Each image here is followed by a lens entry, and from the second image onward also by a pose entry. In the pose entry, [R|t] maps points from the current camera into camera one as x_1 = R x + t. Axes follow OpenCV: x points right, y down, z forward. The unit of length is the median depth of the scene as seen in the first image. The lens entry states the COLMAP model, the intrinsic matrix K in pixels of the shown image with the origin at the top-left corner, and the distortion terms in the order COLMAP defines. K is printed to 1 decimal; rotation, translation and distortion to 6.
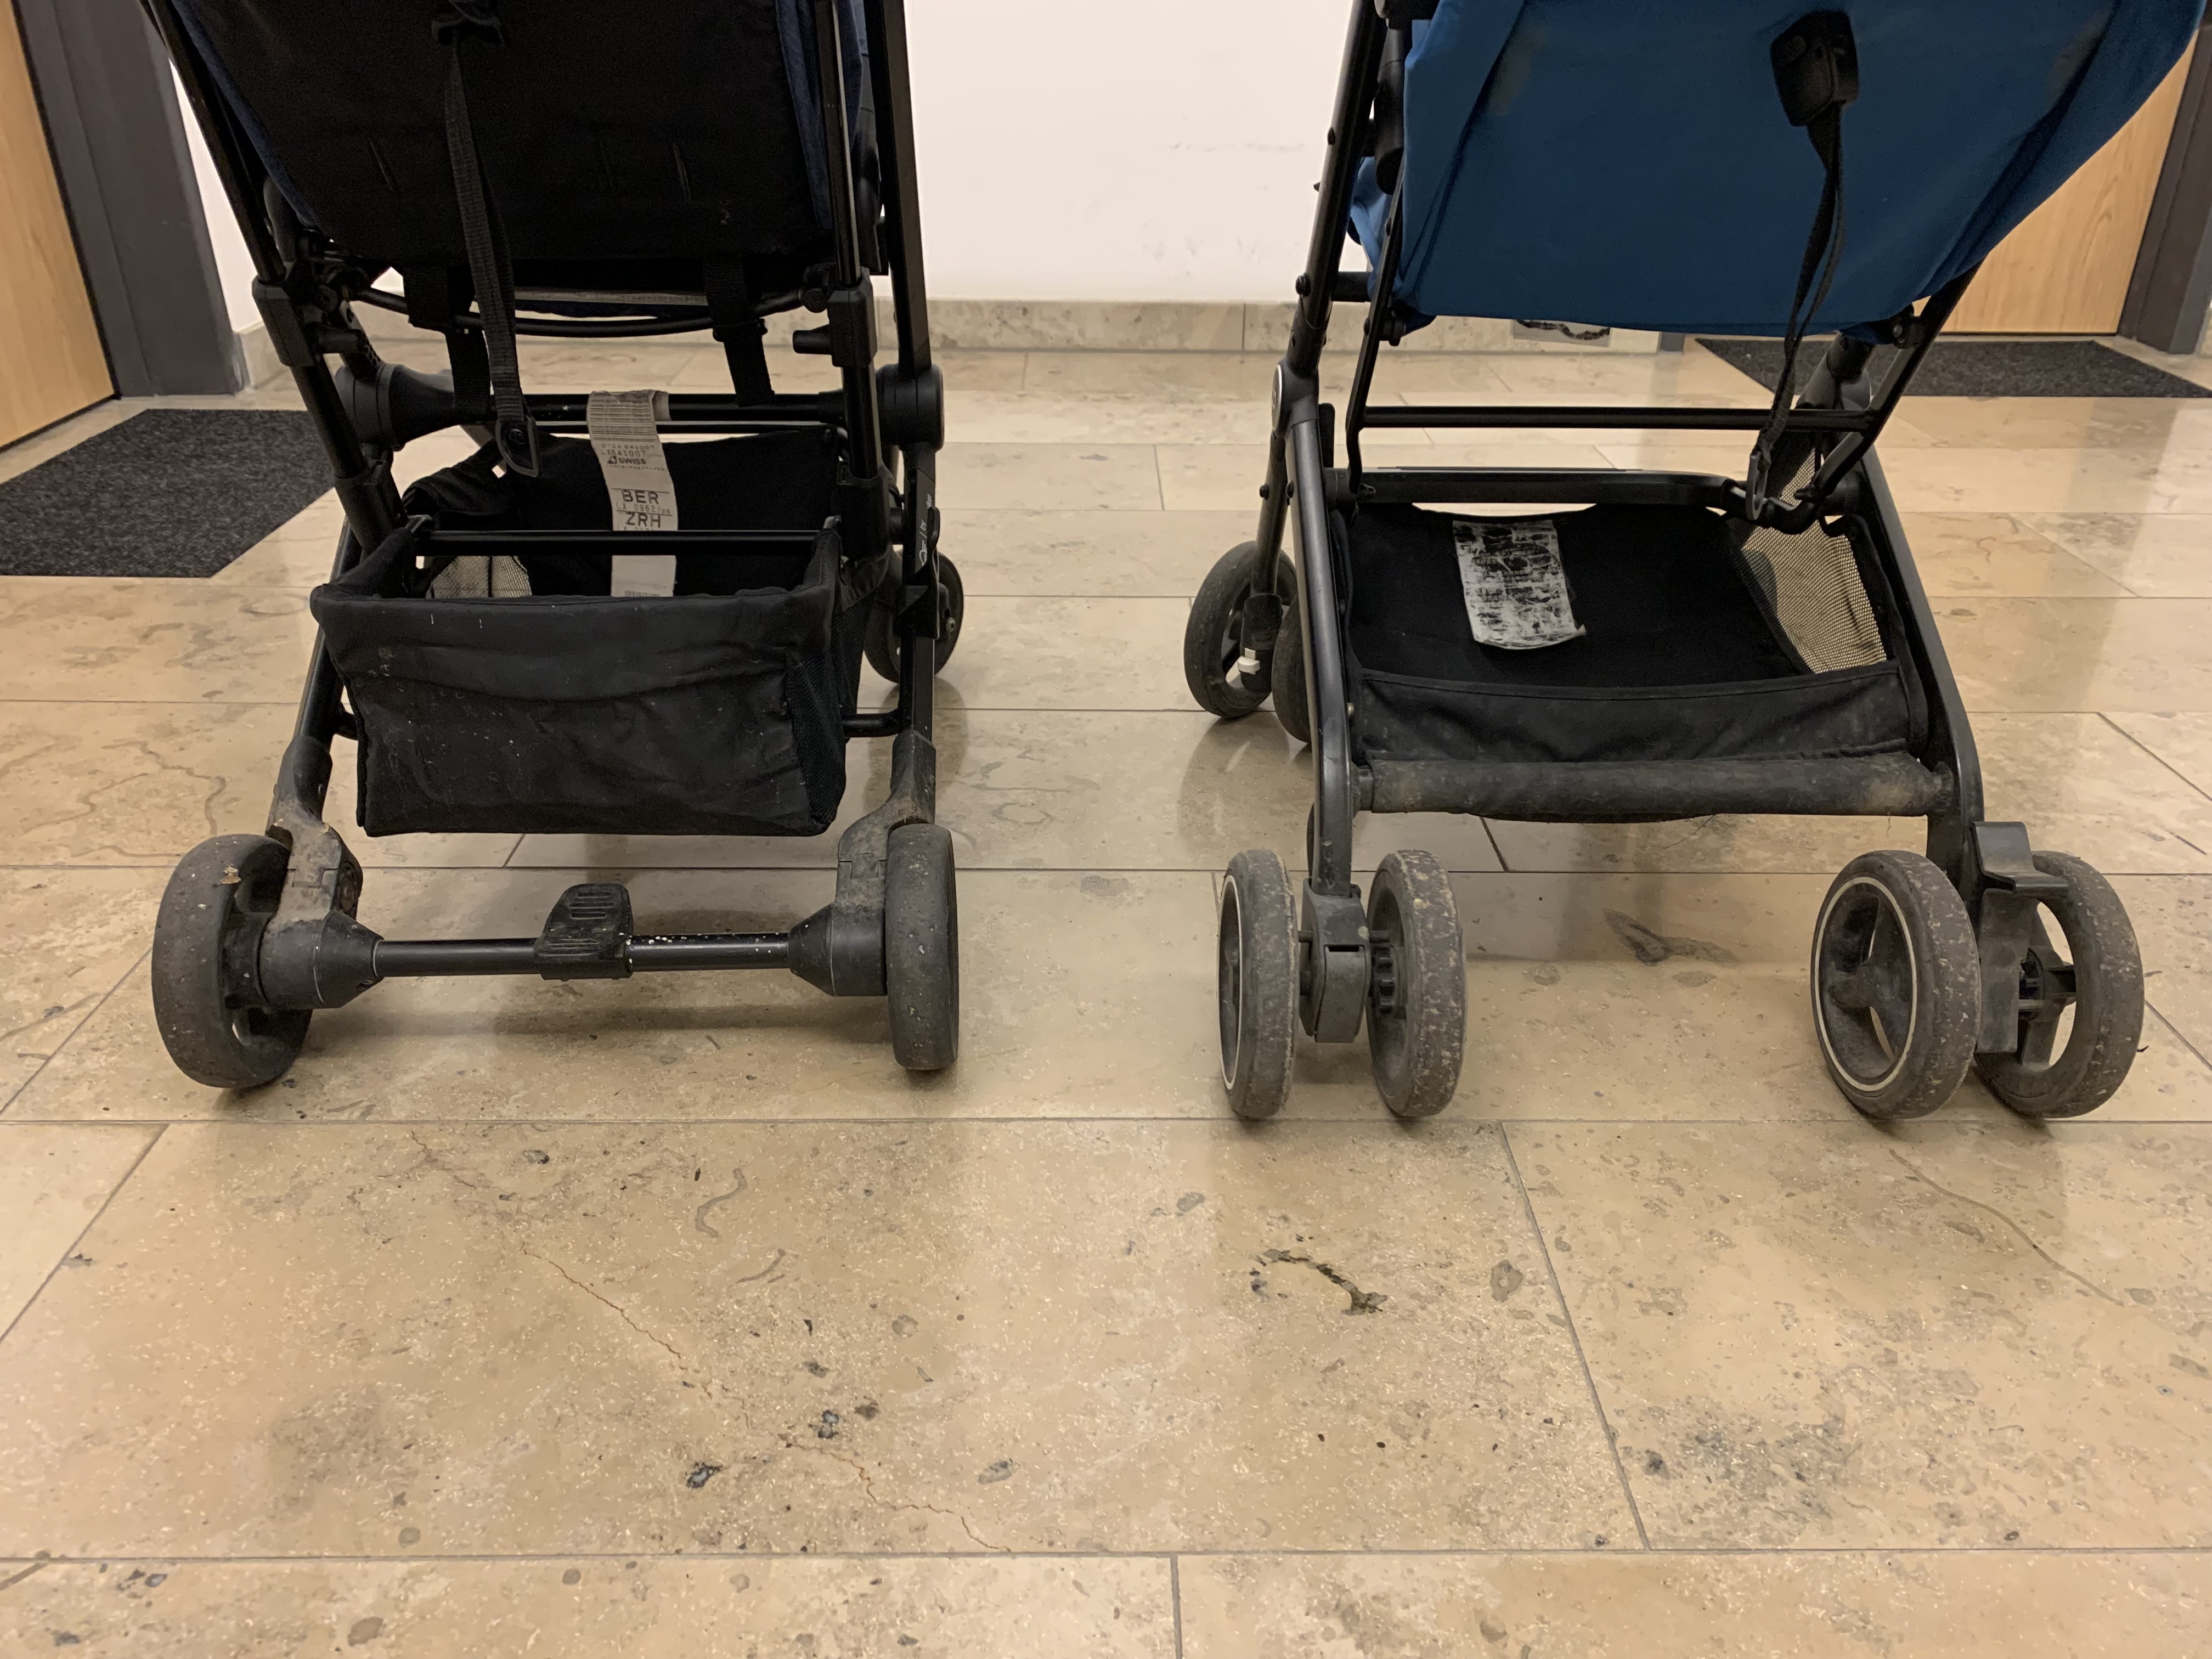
lens RADIAL K [[1683.0, 0, 1122.2], [0, 1683.0, 867.2], [0, 0, 1]] dist [0.012290, -0.004515]
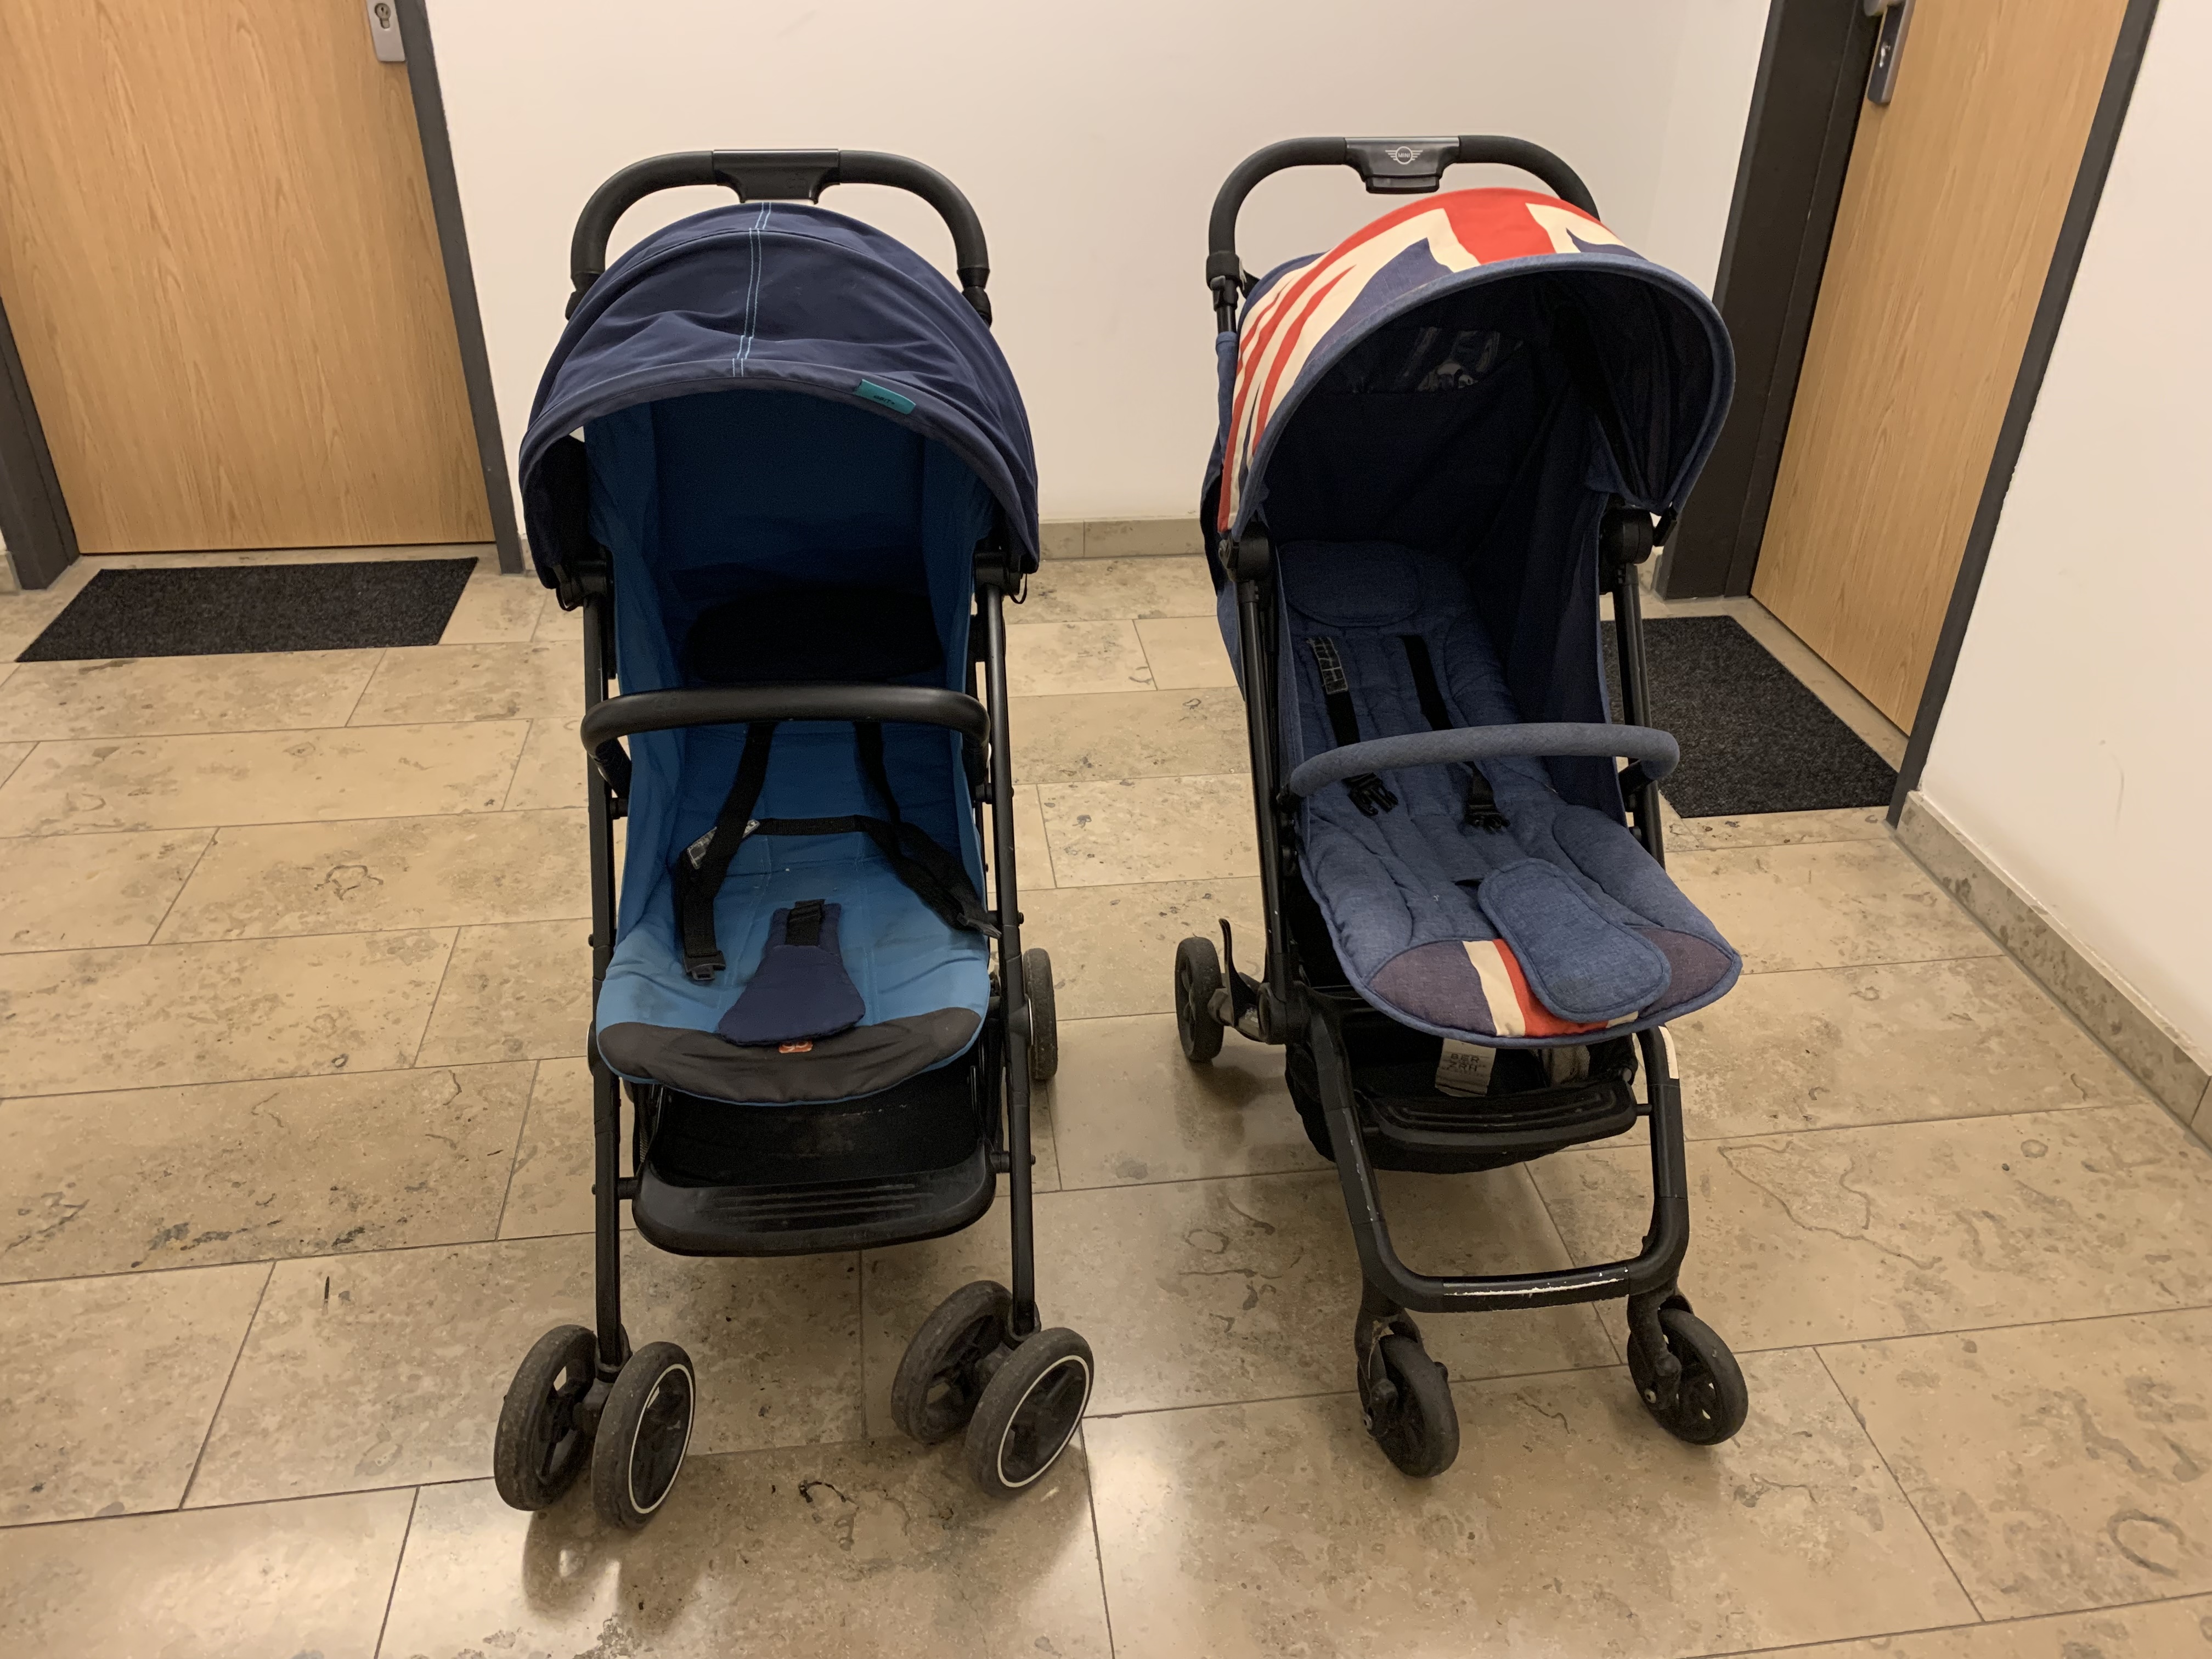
lens RADIAL K [[1684.8, 0, 1102.3], [0, 1684.8, 828.1], [0, 0, 1]] dist [0.013975, 0.000455]
pose [[-0.993413, 0.036041, -0.108776, 0.223846], [-0.077080, 0.492243, 0.867038, -1.910436], [0.084793, 0.869711, -0.486223, 1.910860]]
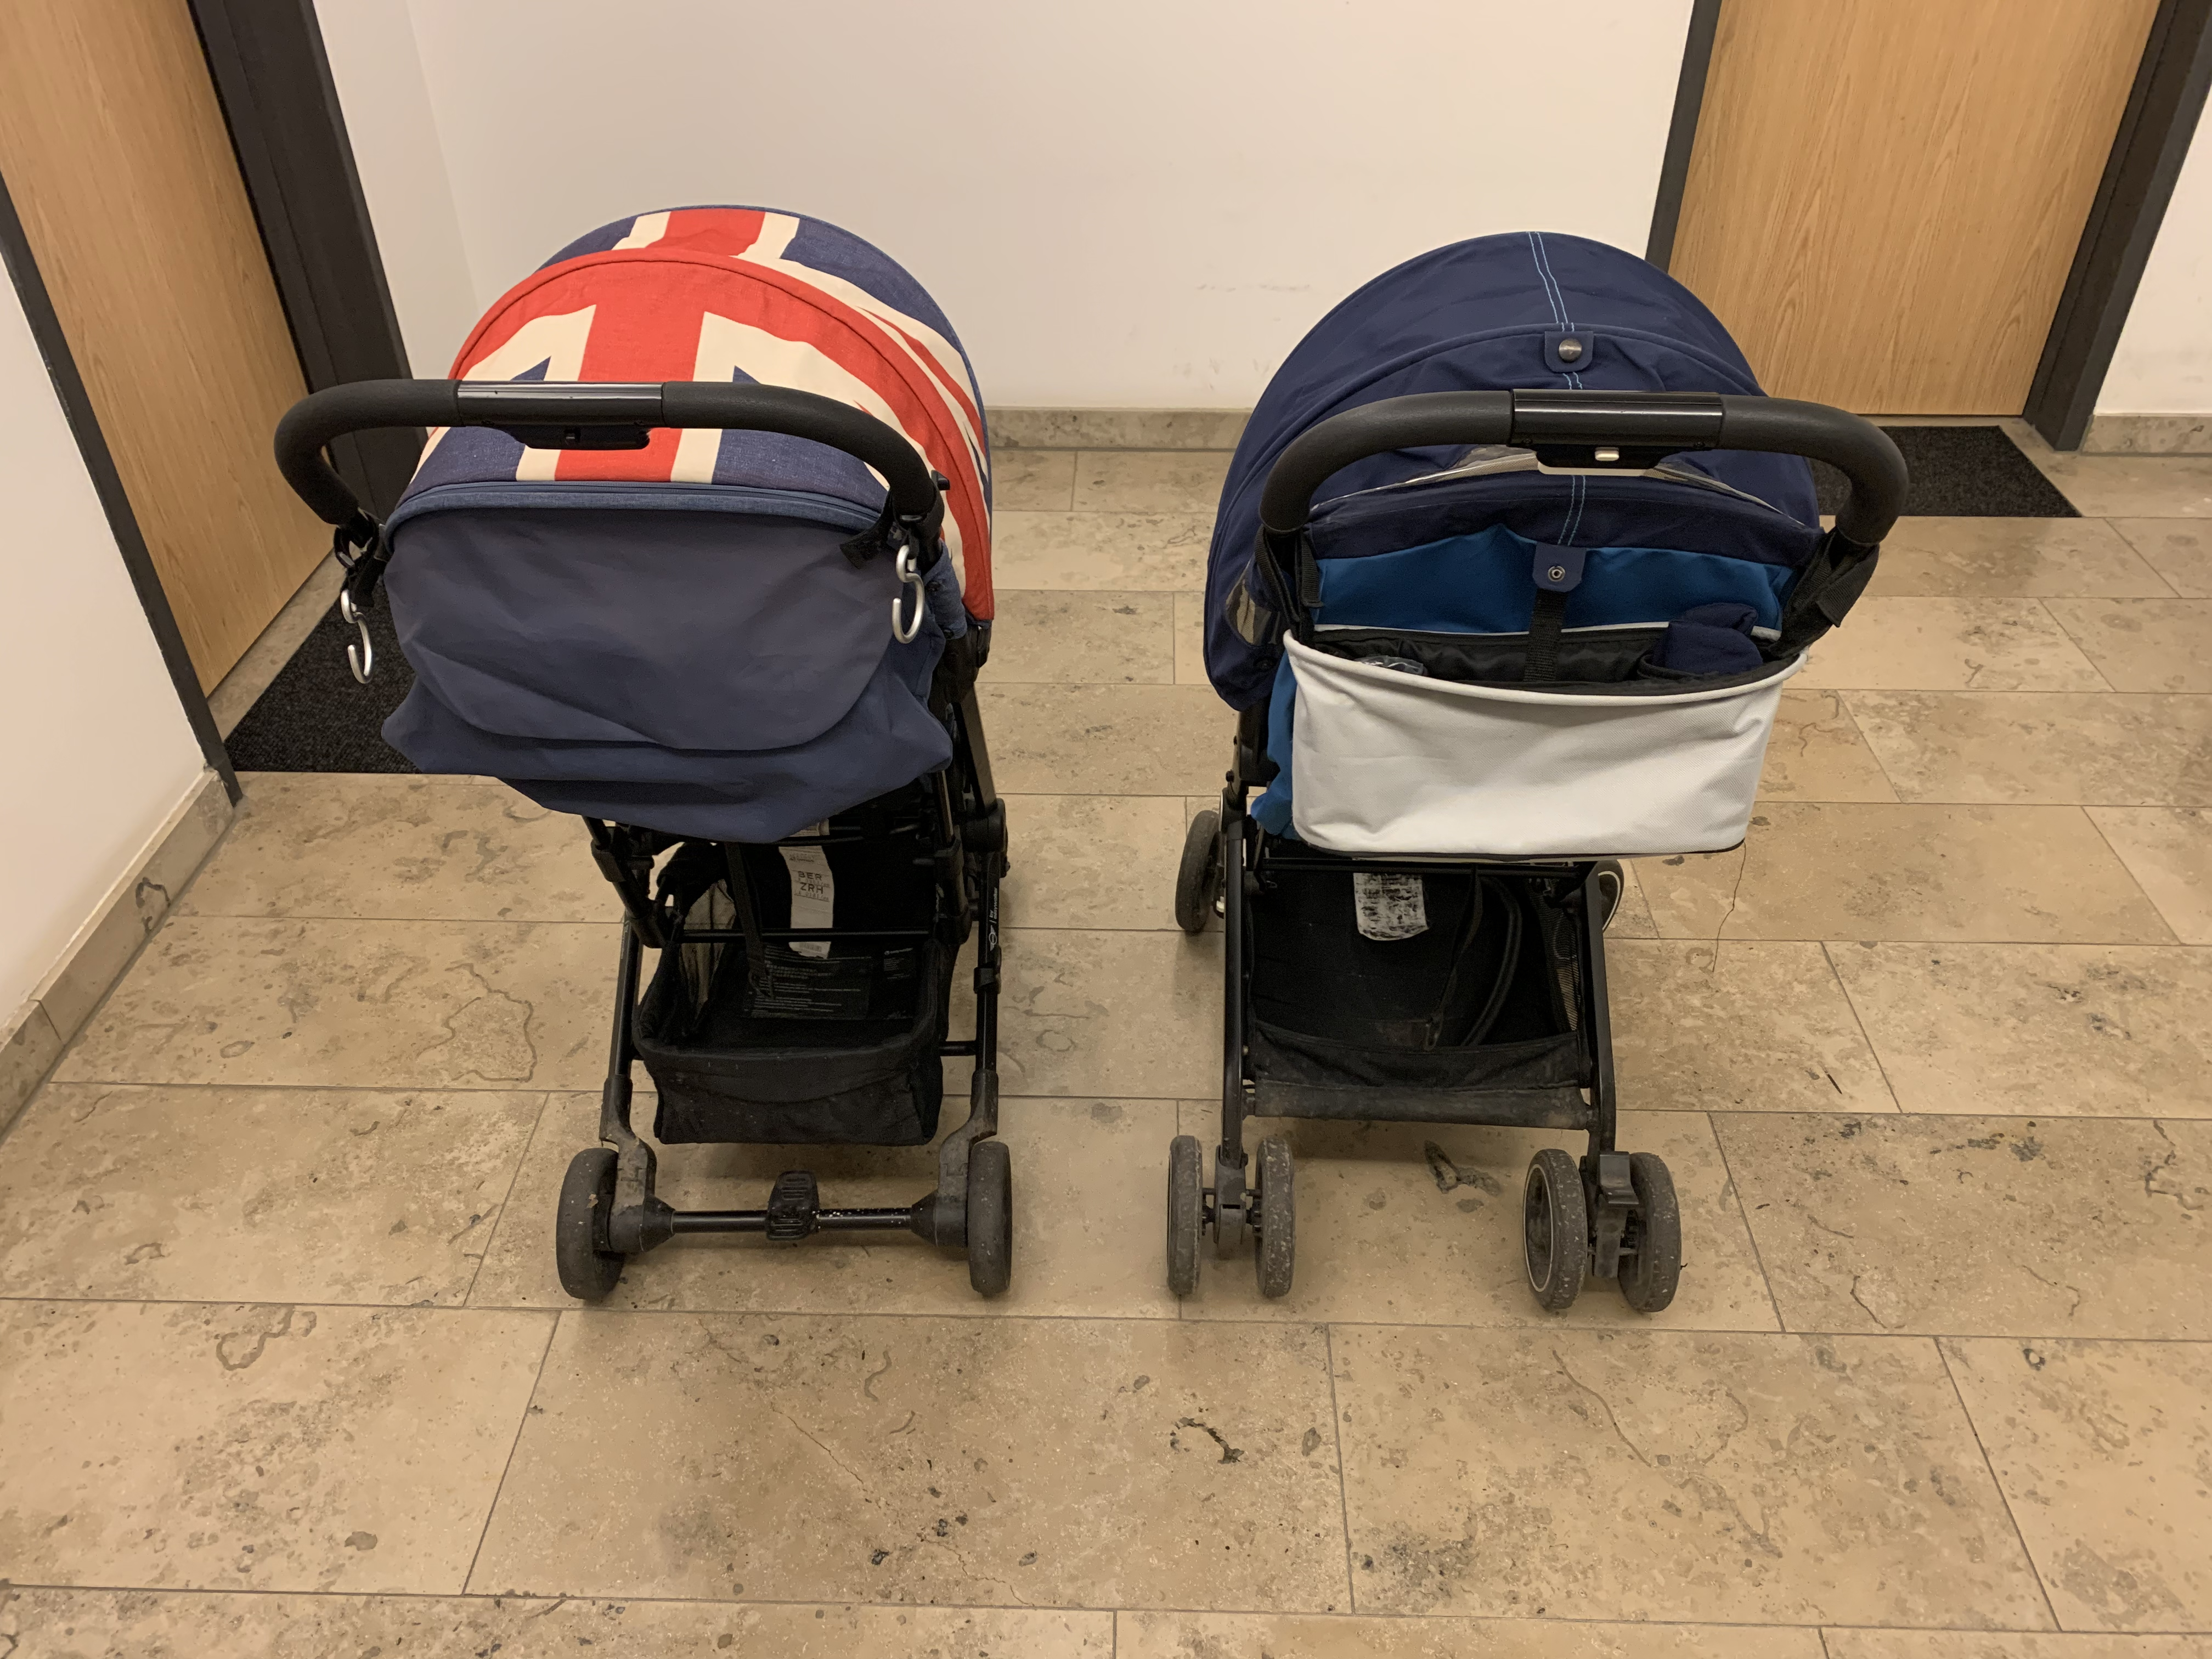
lens RADIAL K [[1680.6, 0, 1124.4], [0, 1680.6, 855.0], [0, 0, 1]] dist [0.004992, 0.013654]
pose [[0.999133, 0.014031, -0.039203, 0.082403], [-0.007788, 0.987872, 0.155076, -0.606857], [0.040904, -0.154636, 0.987124, -0.643218]]
